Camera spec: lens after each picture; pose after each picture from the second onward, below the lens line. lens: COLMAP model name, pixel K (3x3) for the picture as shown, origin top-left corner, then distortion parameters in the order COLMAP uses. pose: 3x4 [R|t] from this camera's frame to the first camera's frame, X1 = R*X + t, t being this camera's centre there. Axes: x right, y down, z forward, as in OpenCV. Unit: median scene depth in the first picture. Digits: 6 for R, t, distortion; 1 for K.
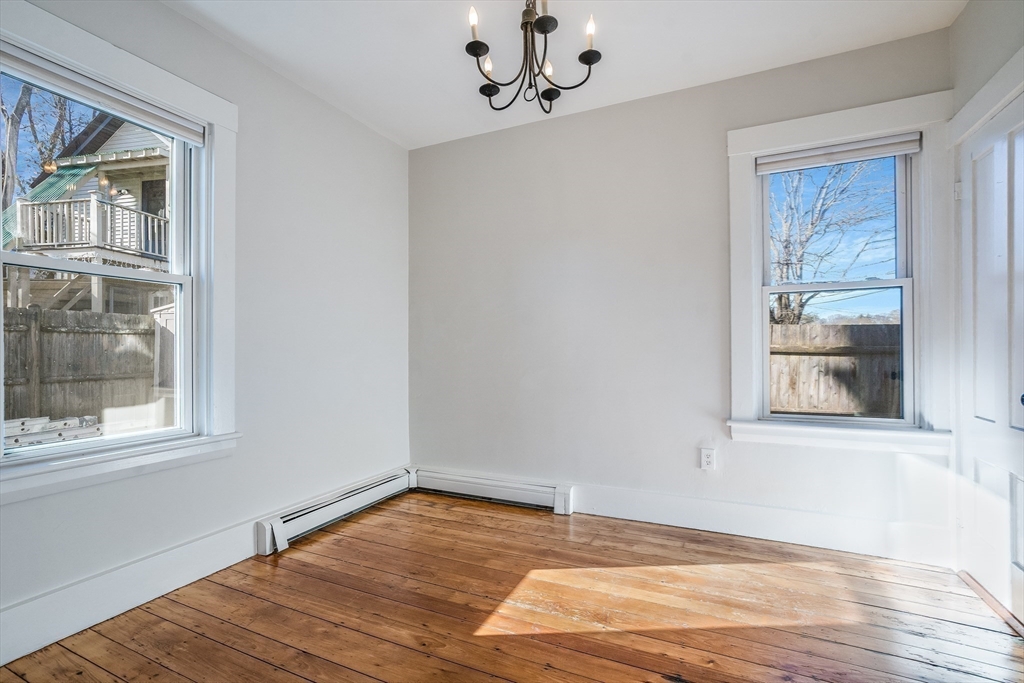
lens RADIAL K [[477.9, 0, 517.5], [0, 477.9, 336.2], [0, 0, 1]] dist [-0.031524, 0.014257]
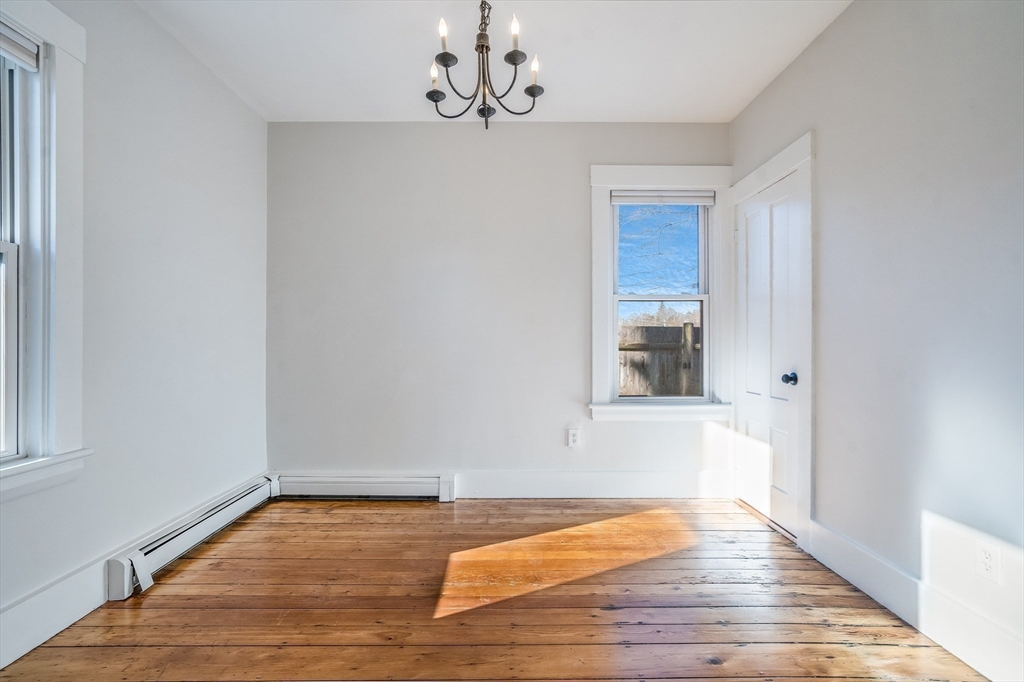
lens RADIAL K [[483.1, 0, 513.0], [0, 483.1, 328.7], [0, 0, 1]] dist [-0.048887, 0.026888]
pose [[0.896161, 0.020017, 0.443277, -0.302847], [-0.019082, 0.999796, -0.006569, -0.003376], [-0.443318, -0.002572, 0.896361, -0.013587]]
